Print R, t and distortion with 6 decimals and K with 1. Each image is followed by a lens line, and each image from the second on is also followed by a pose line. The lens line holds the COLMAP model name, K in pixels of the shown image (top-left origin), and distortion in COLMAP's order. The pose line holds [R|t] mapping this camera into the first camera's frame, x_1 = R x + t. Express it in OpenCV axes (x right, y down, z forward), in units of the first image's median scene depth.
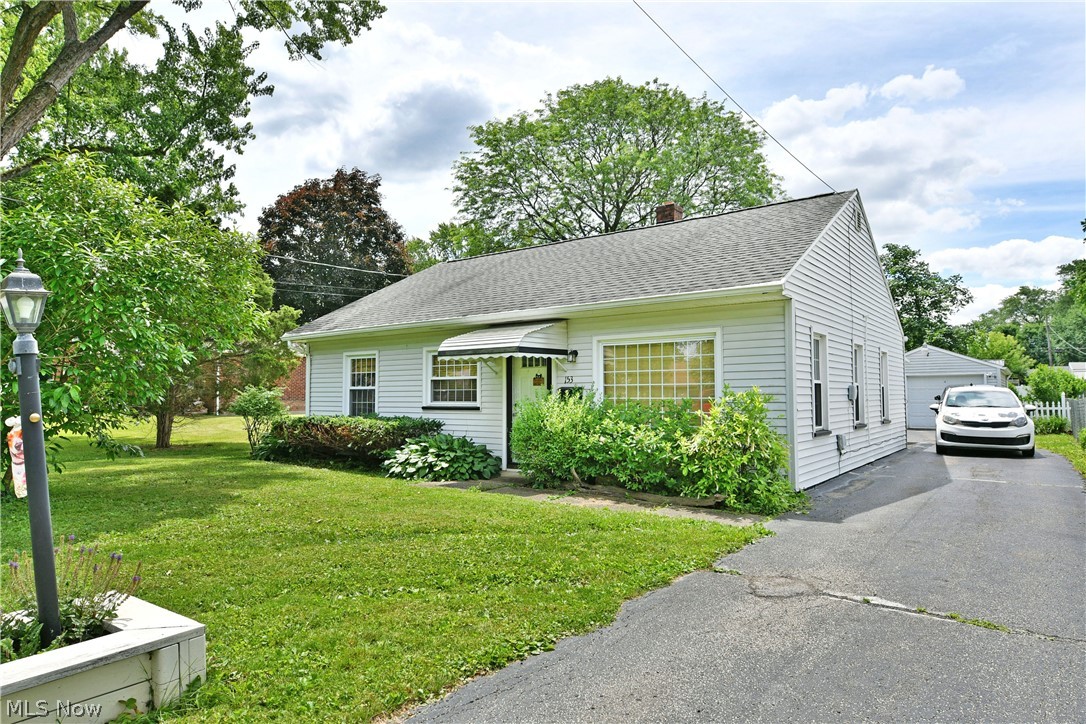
lens RADIAL K [[665.6, 0, 530.6], [0, 665.6, 347.6], [0, 0, 1]] dist [-0.013099, -0.000981]
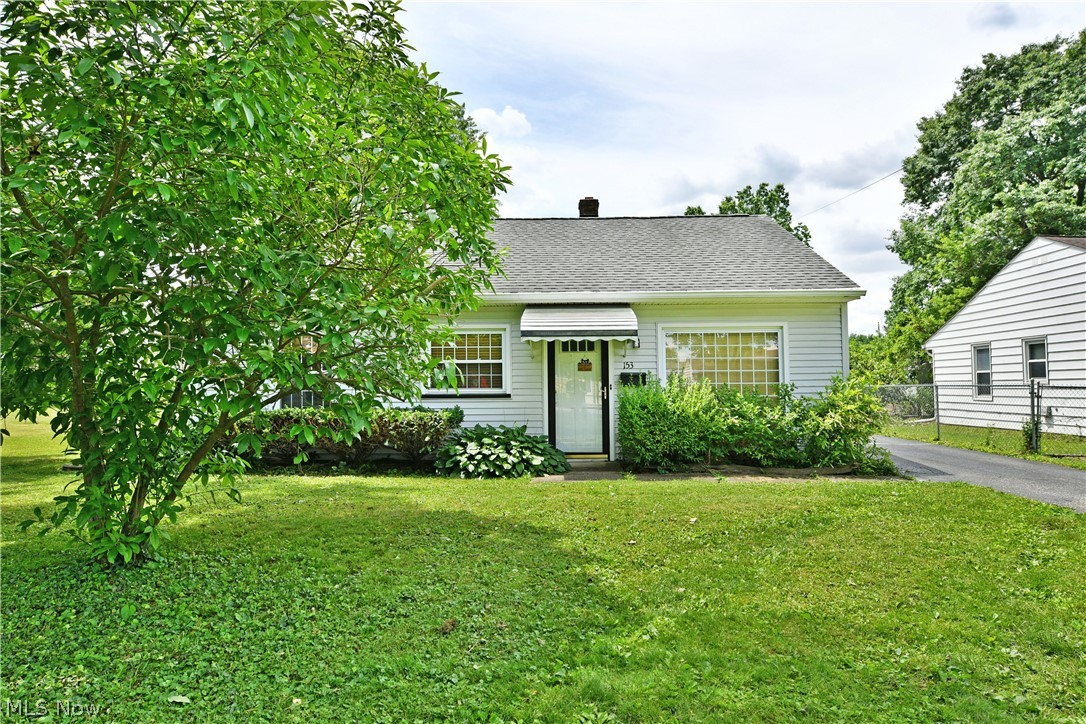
lens RADIAL K [[659.1, 0, 540.3], [0, 659.1, 357.4], [0, 0, 1]] dist [-0.013601, -0.002682]
pose [[0.807330, 0.025119, 0.589565, -0.591630], [-0.040218, 0.999113, 0.012506, 0.027364], [-0.588728, -0.033808, 0.807624, 0.262272]]
